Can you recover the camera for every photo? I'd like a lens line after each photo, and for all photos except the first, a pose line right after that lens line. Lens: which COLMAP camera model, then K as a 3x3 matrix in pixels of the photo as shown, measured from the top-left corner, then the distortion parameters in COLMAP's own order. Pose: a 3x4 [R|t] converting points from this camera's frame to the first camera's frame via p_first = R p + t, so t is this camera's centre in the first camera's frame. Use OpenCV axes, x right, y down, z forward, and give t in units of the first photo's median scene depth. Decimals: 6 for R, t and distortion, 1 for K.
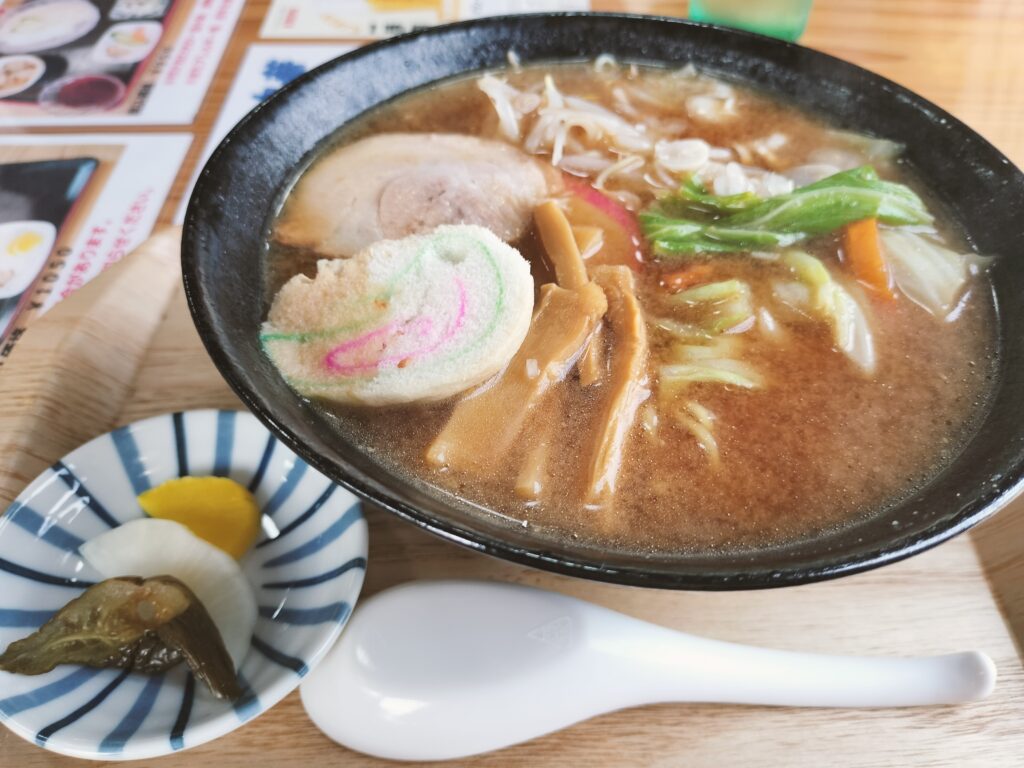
lens RADIAL K [[822.6, 0, 511.8], [0, 822.6, 374.2], [0, 0, 1]] dist [0.024917, -0.054557]
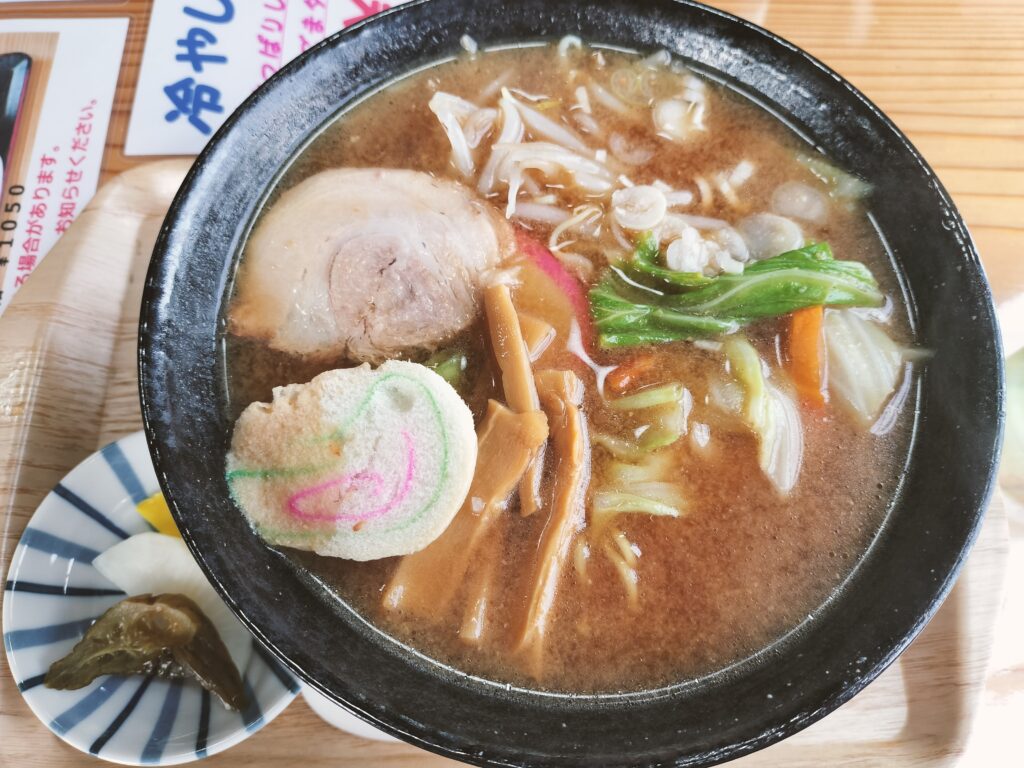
lens RADIAL K [[822.6, 0, 509.1], [0, 822.6, 373.9], [0, 0, 1]] dist [0.024917, -0.054557]
pose [[0.999987, -0.005043, -0.000499, 0.058465], [0.004890, 0.934350, 0.356323, -0.474615], [-0.001330, -0.356321, 0.934363, 0.028256]]
